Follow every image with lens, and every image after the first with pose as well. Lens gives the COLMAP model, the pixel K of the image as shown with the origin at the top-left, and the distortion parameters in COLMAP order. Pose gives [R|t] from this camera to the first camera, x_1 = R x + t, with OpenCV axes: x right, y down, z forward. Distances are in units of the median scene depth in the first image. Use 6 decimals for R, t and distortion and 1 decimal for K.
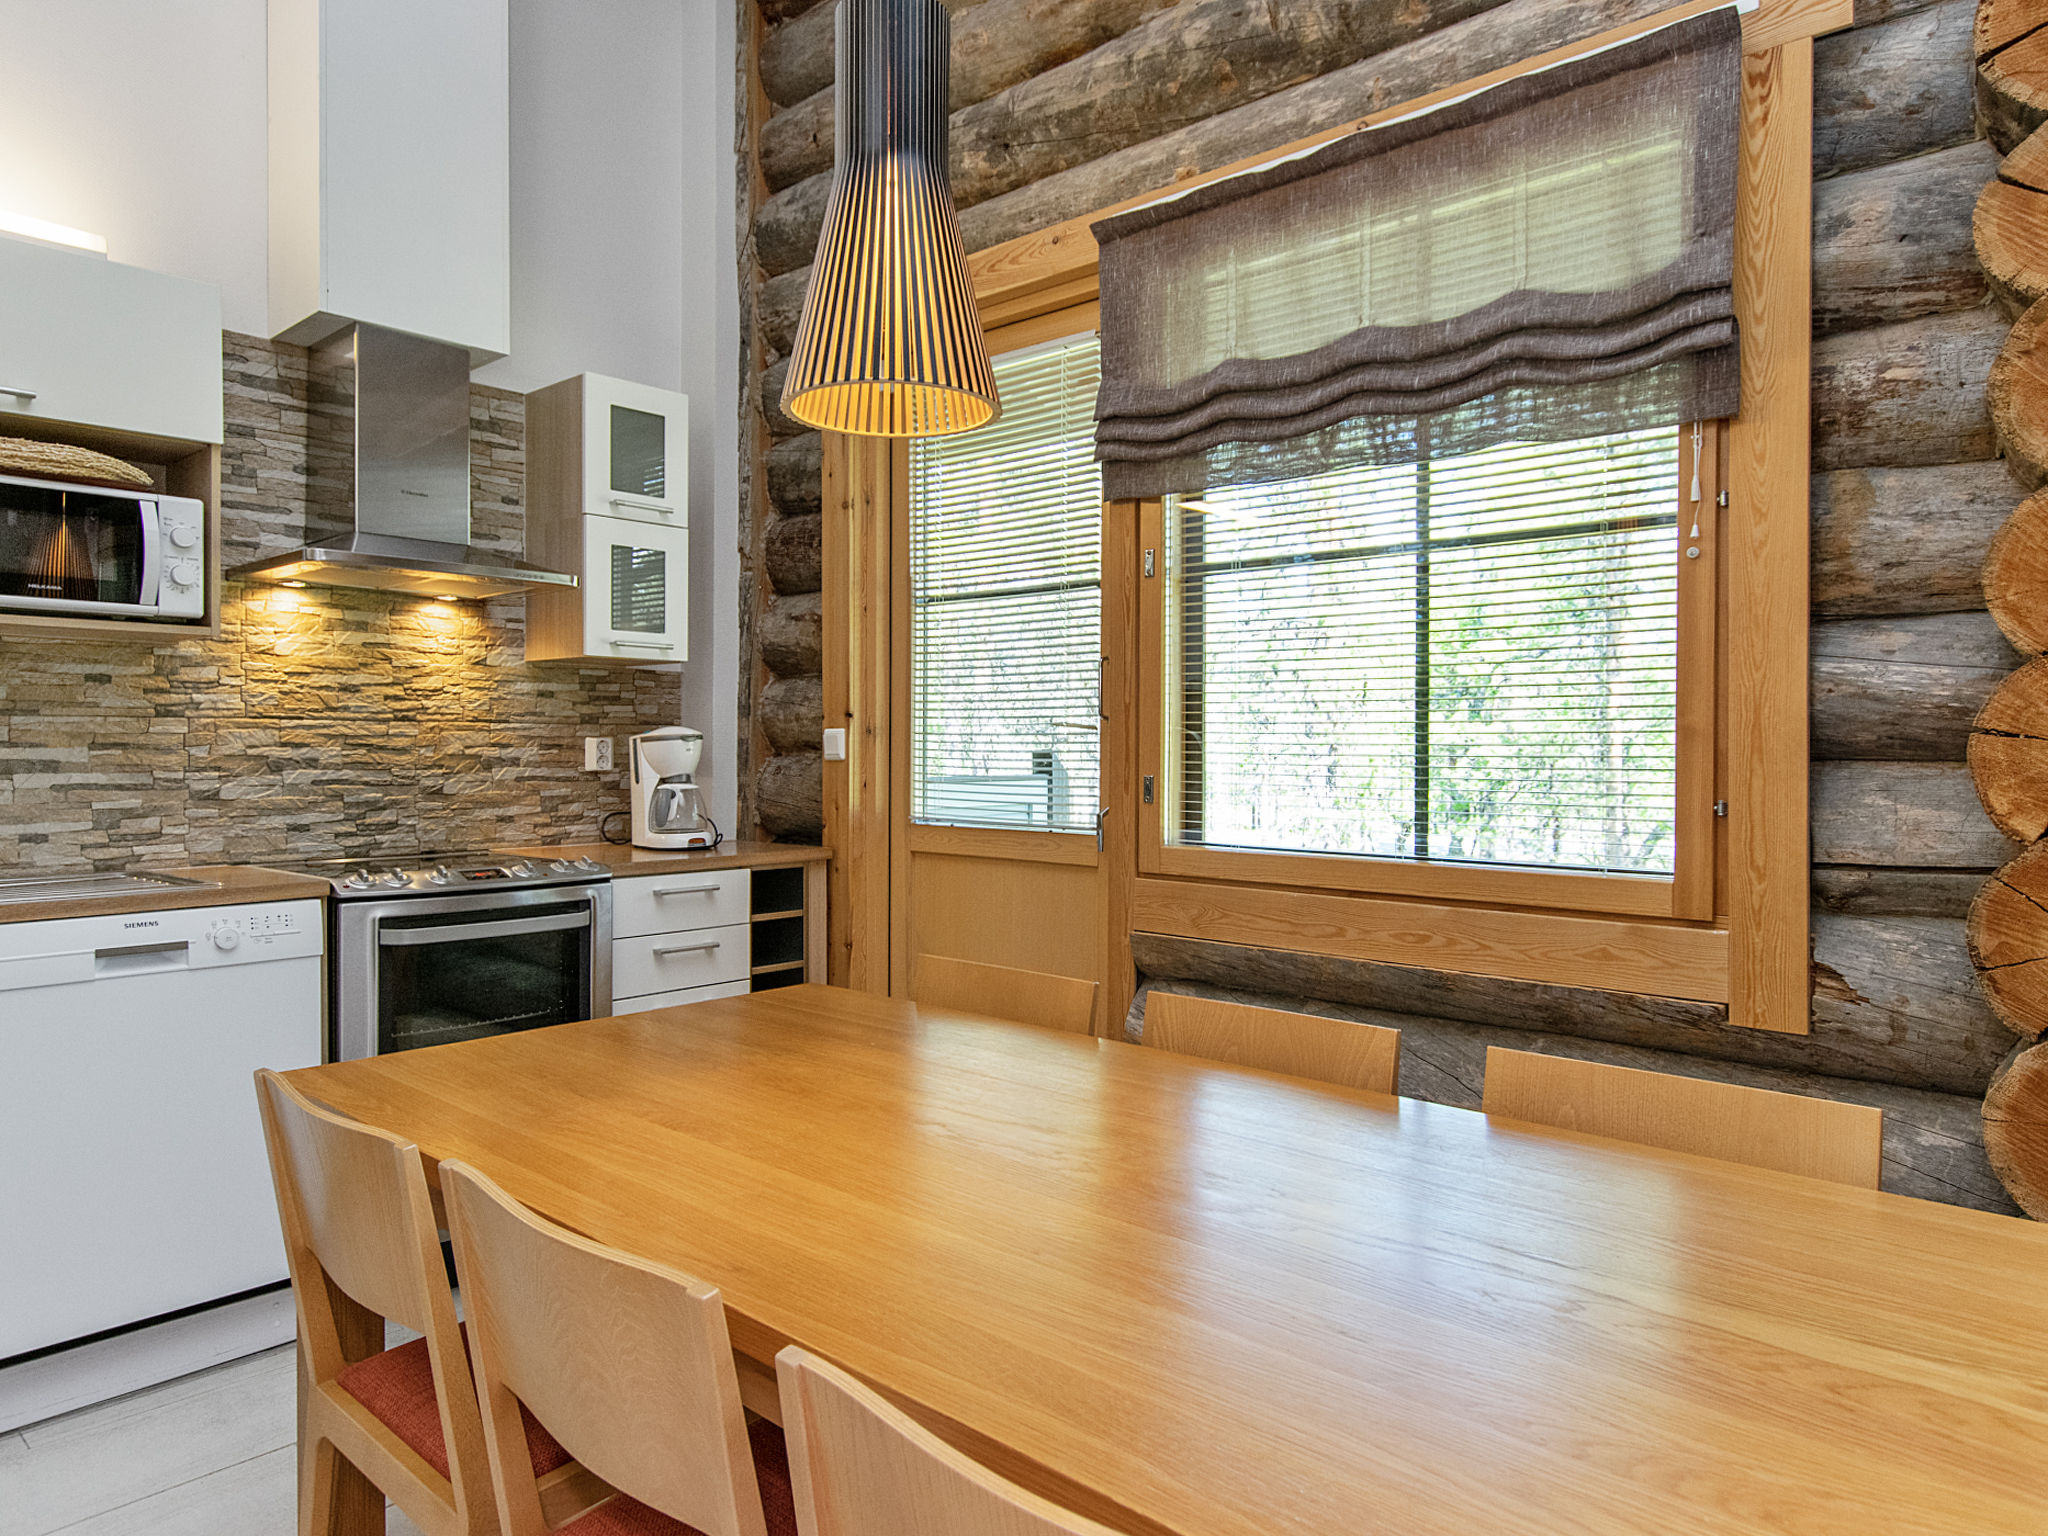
lens RADIAL K [[1300.1, 0, 1024.7], [0, 1300.1, 740.5], [0, 0, 1]] dist [0.000766, -0.000569]
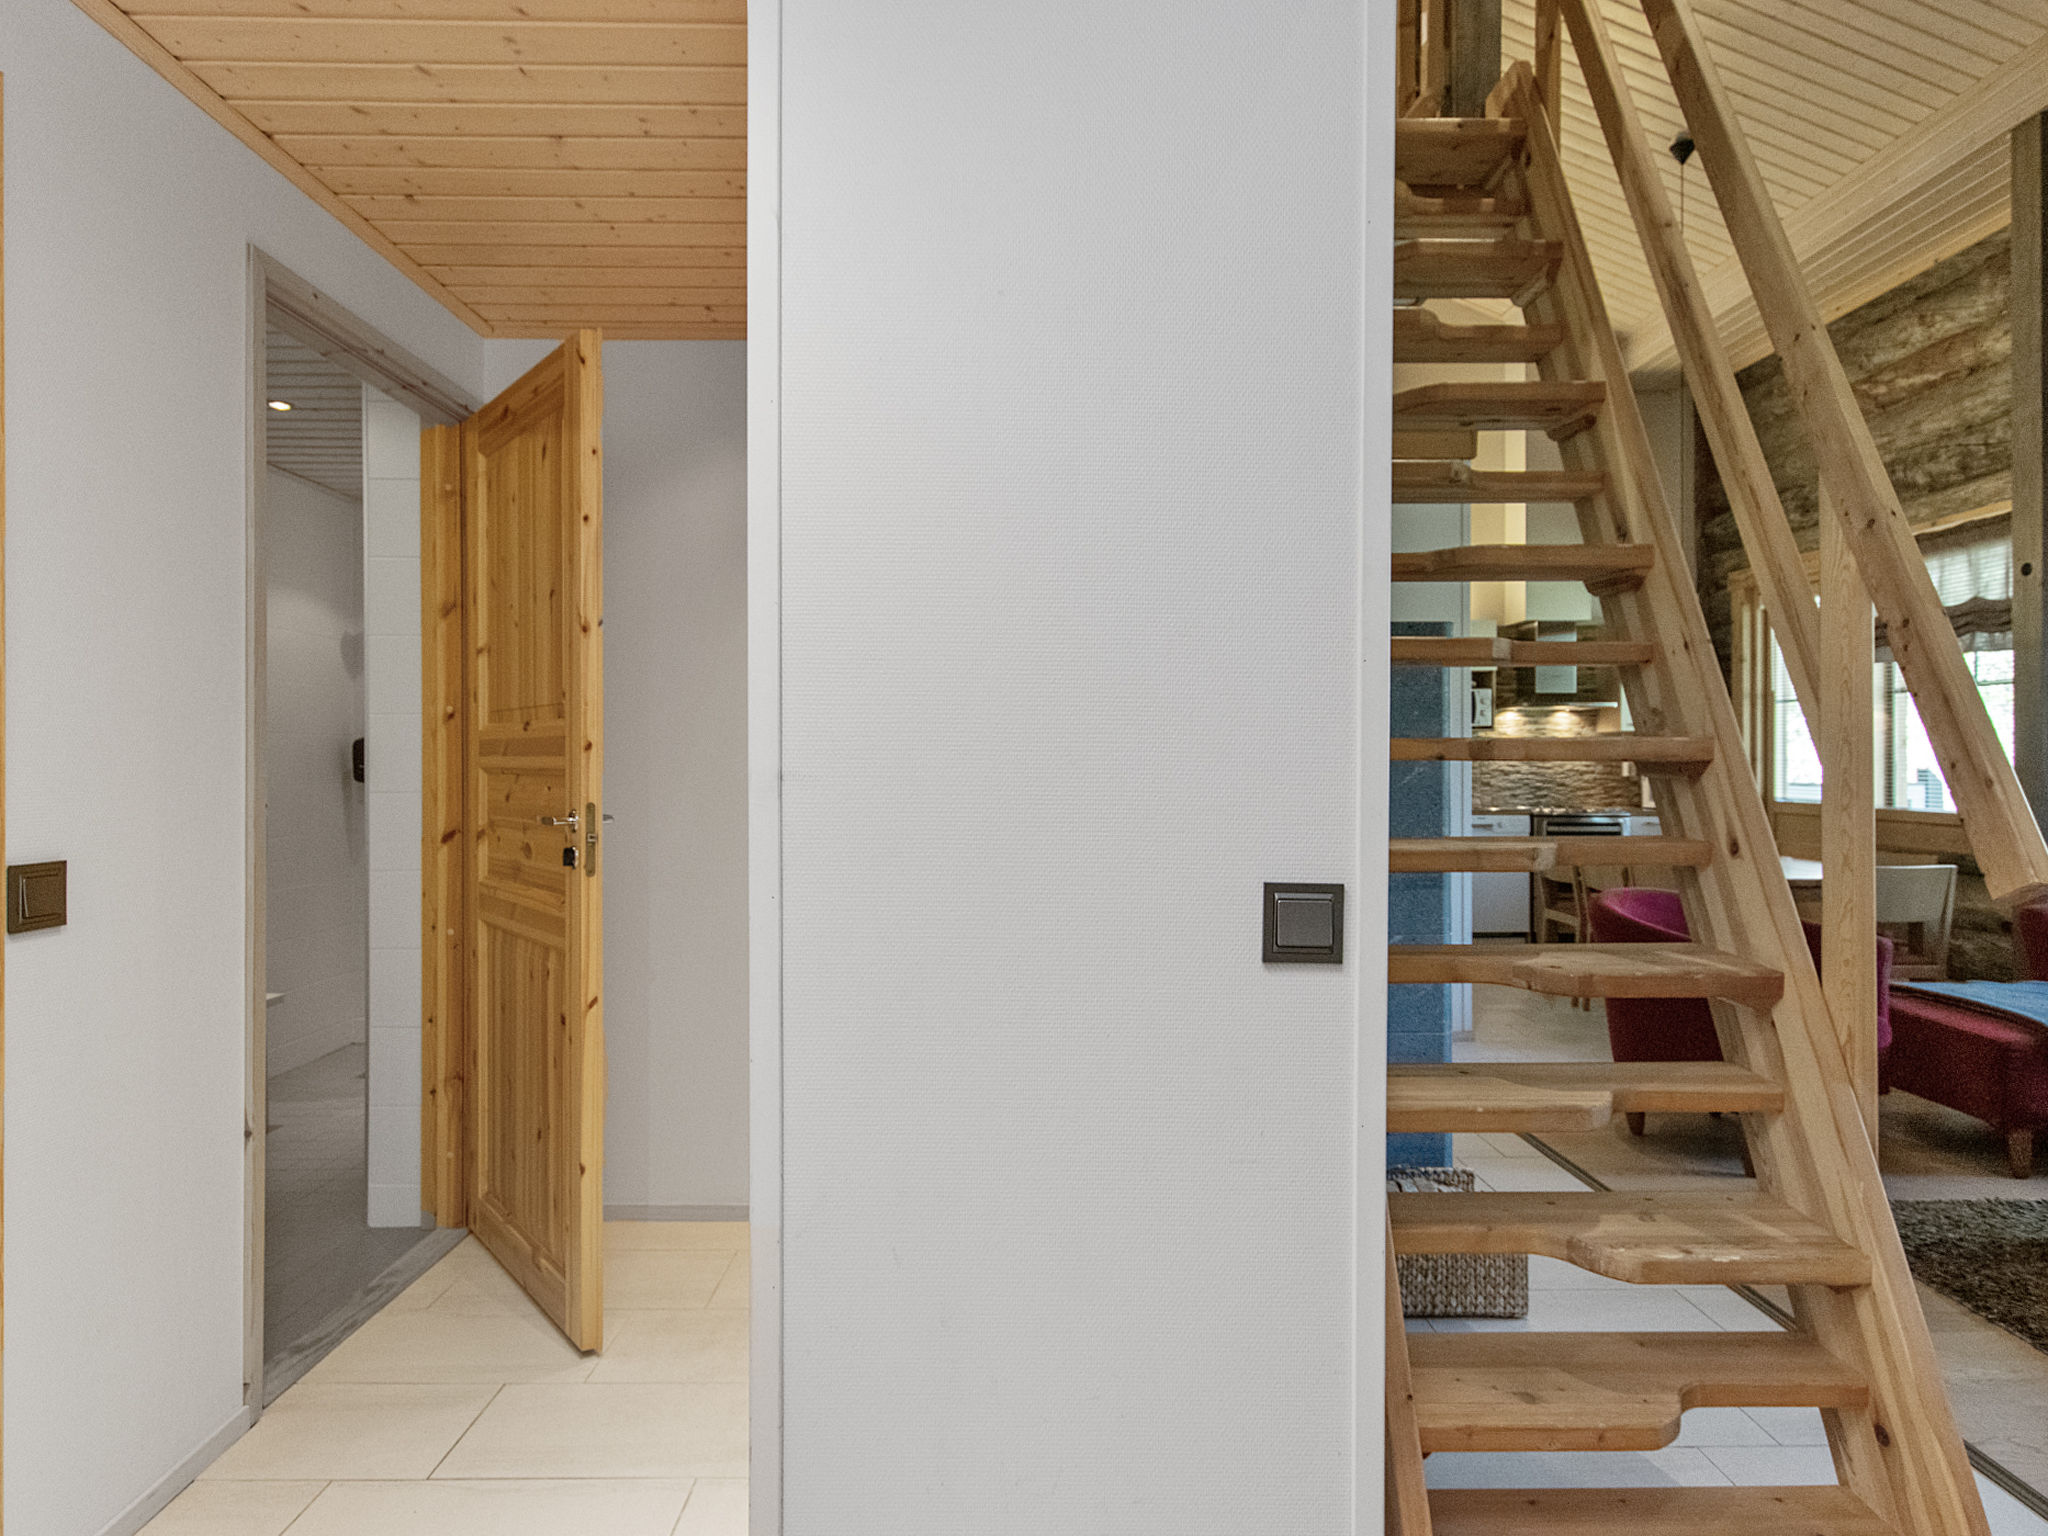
lens RADIAL K [[1210.7, 0, 1024.0], [0, 1210.7, 768.0], [0, 0, 1]] dist [0.002569, 0.000472]
pose [[0.681917, 0.001737, -0.731428, 0.633809], [0.003858, 0.999975, 0.005971, -0.011958], [0.731419, -0.006894, 0.681893, -1.556015]]
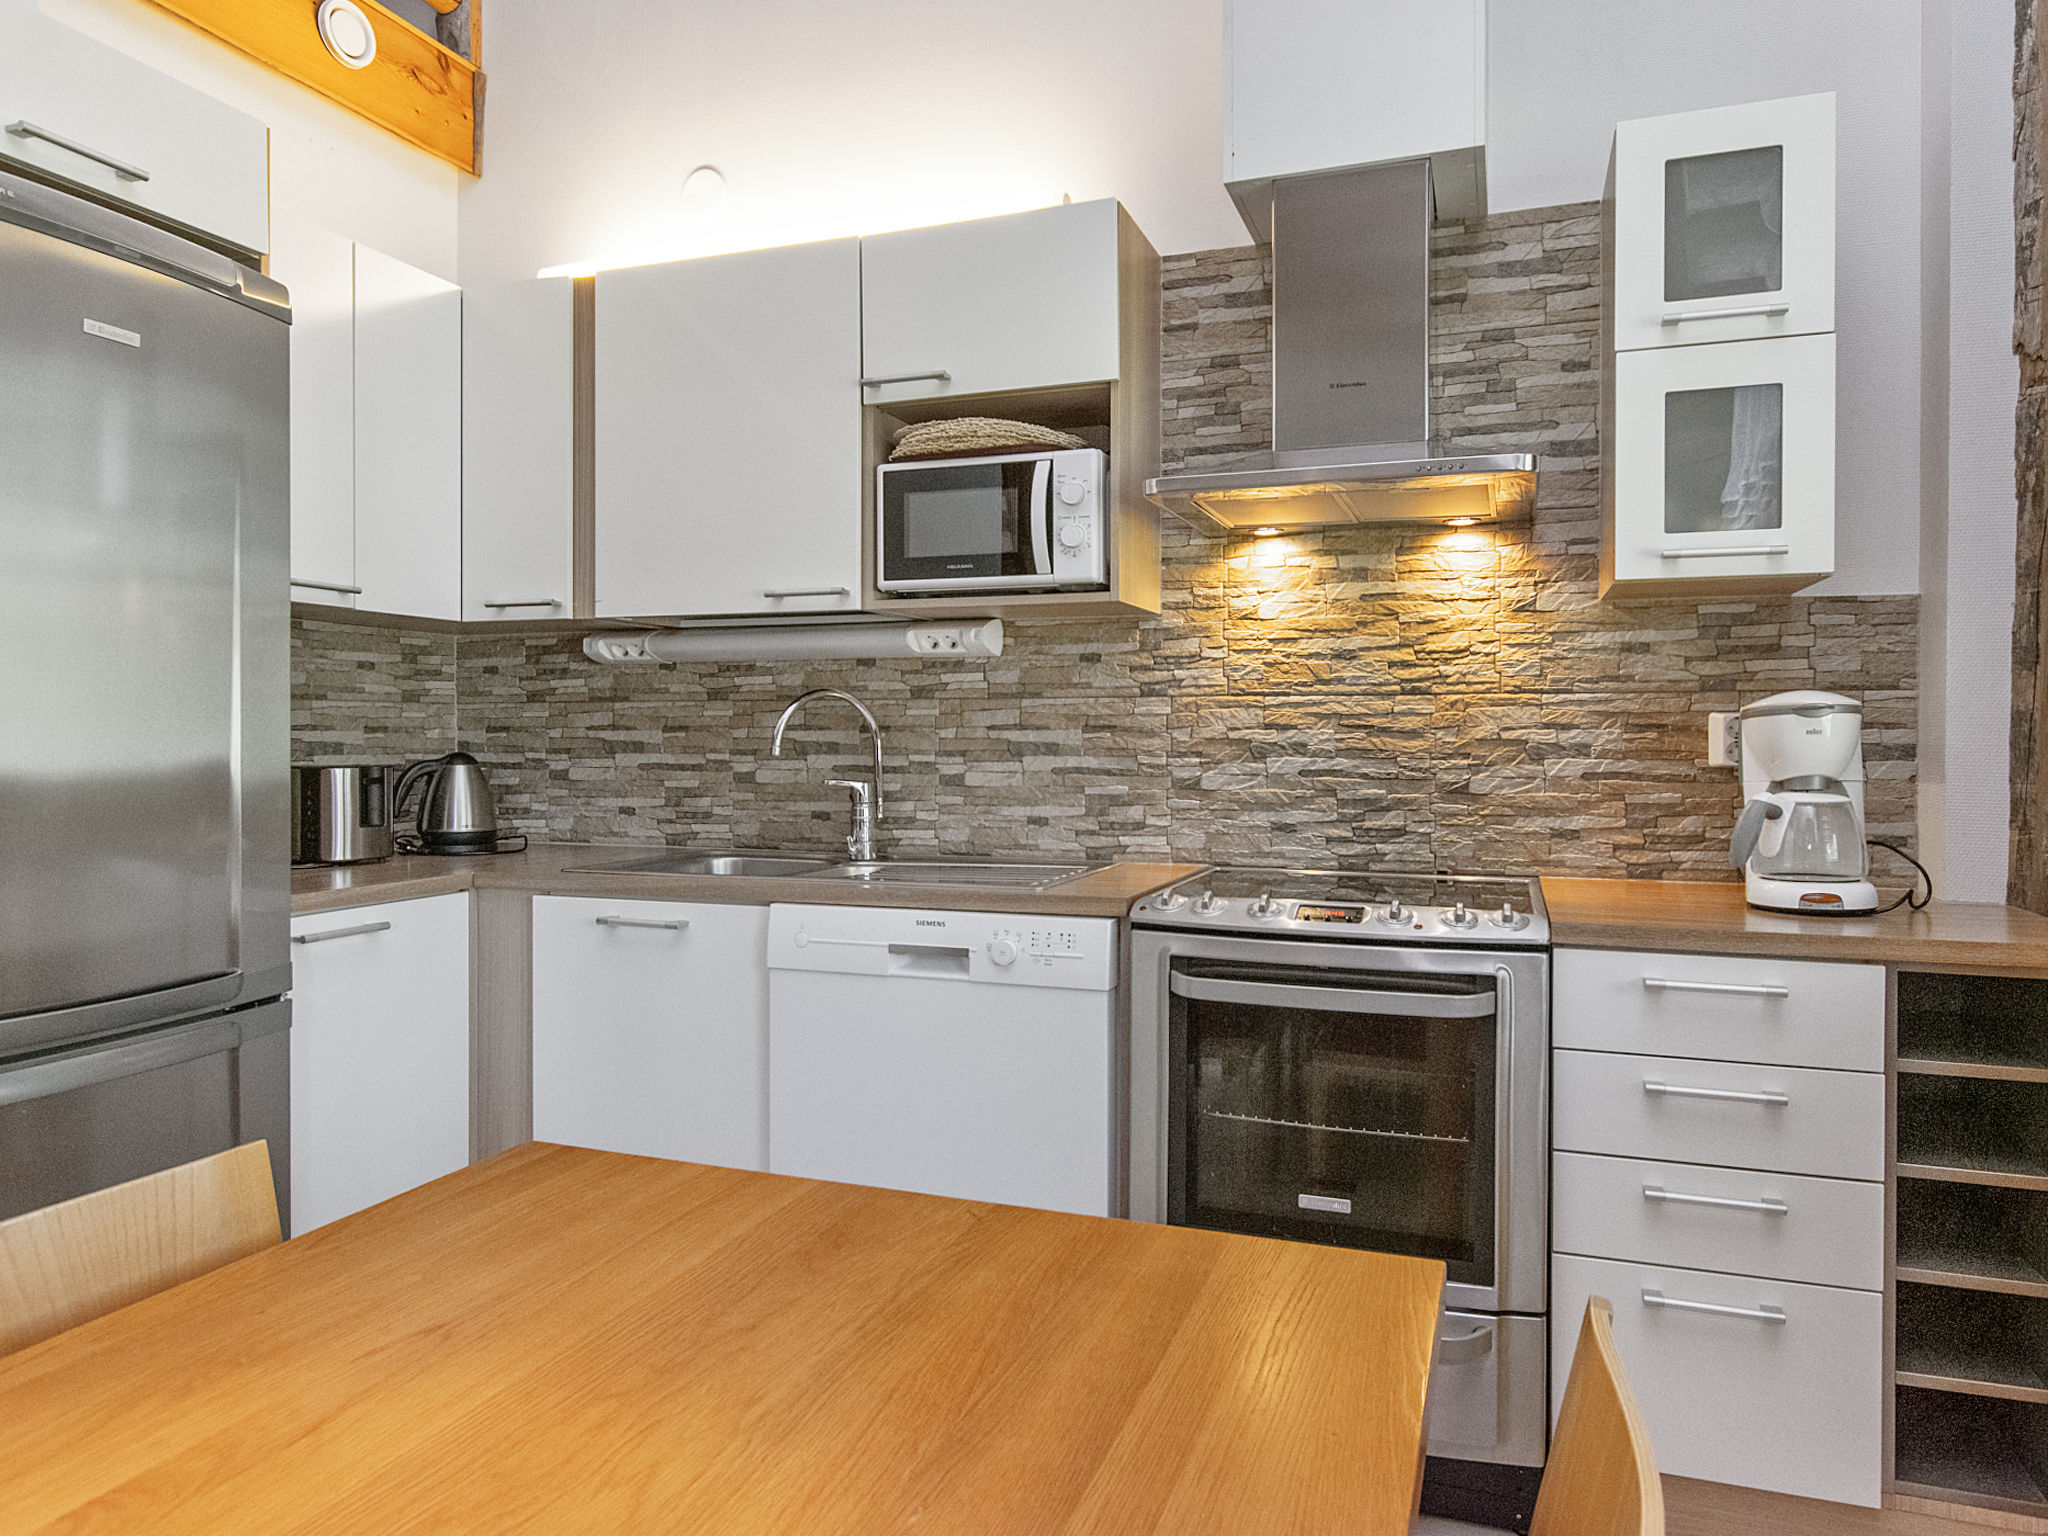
lens RADIAL K [[1300.1, 0, 1024.7], [0, 1300.1, 740.5], [0, 0, 1]] dist [0.000766, -0.000569]
pose [[0.377043, 0.003455, -0.926189, 0.138169], [0.005412, 0.999968, 0.005933, 0.006207], [0.926180, -0.007249, 0.377012, 0.526255]]
